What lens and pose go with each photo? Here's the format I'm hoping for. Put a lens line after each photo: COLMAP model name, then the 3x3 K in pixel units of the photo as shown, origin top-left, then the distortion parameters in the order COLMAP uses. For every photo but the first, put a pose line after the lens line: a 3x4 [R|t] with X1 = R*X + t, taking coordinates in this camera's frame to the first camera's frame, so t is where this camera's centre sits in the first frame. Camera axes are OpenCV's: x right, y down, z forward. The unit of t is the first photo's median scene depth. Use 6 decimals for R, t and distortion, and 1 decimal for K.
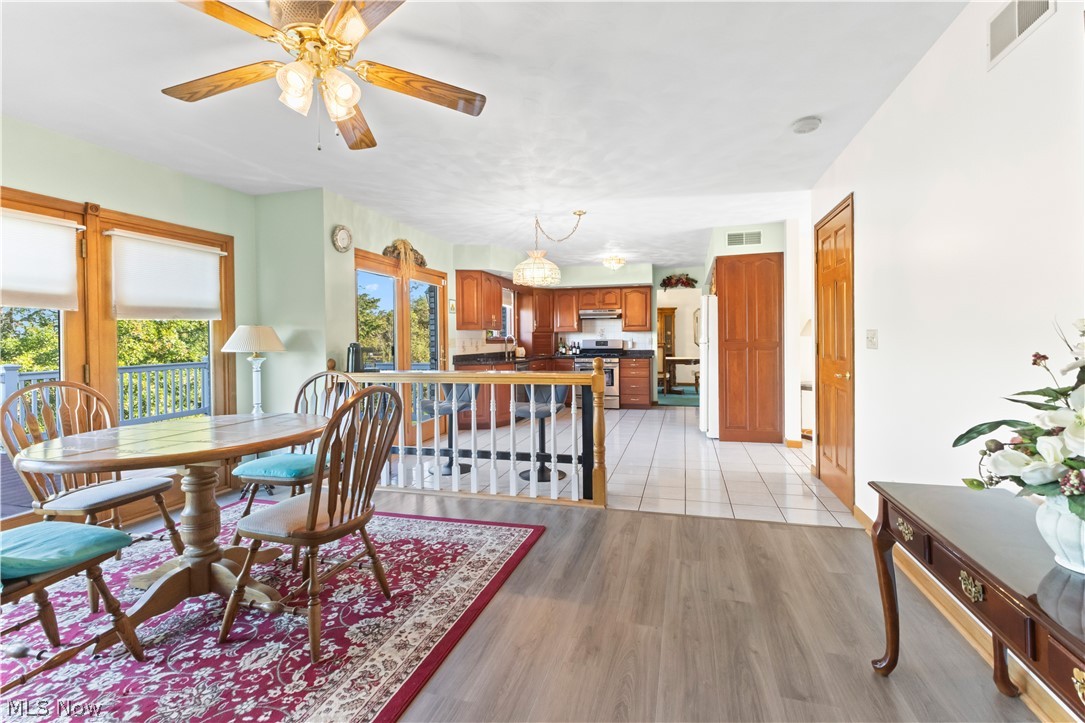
lens RADIAL K [[481.8, 0, 519.8], [0, 481.8, 342.4], [0, 0, 1]] dist [0.007147, -0.002349]
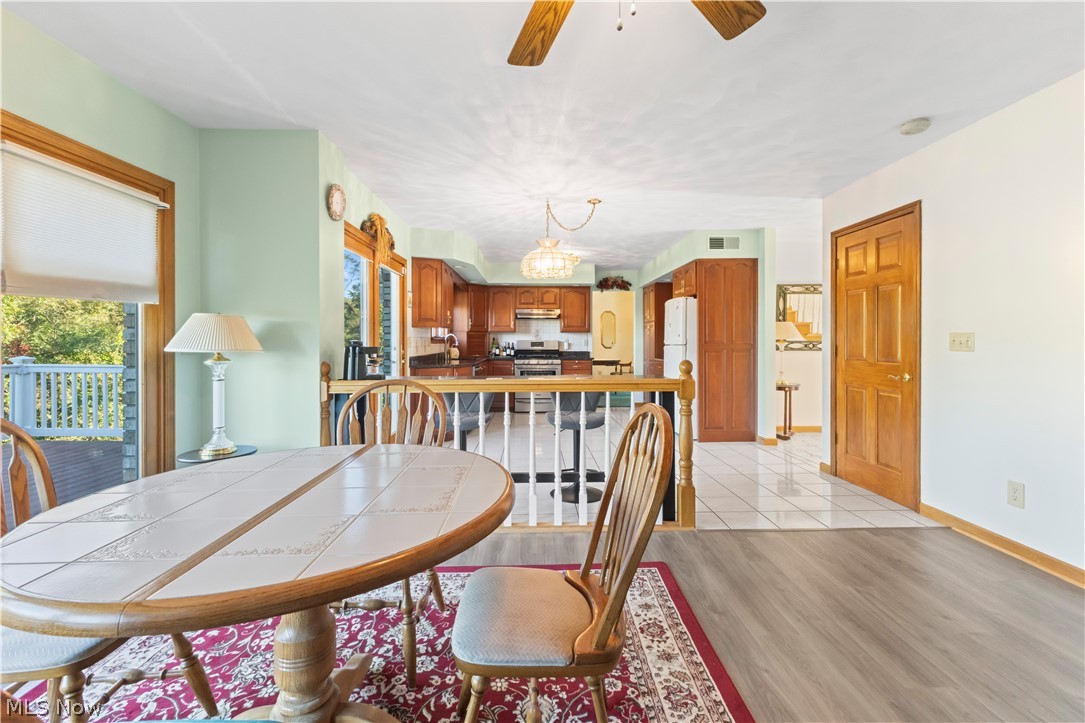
lens RADIAL K [[481.8, 0, 522.4], [0, 481.8, 338.7], [0, 0, 1]] dist [0.007147, -0.002349]
pose [[0.953812, 0.011853, 0.300170, -0.255303], [-0.008876, 0.999897, -0.011280, 0.003105], [-0.300273, 0.008095, 0.953819, 0.158951]]
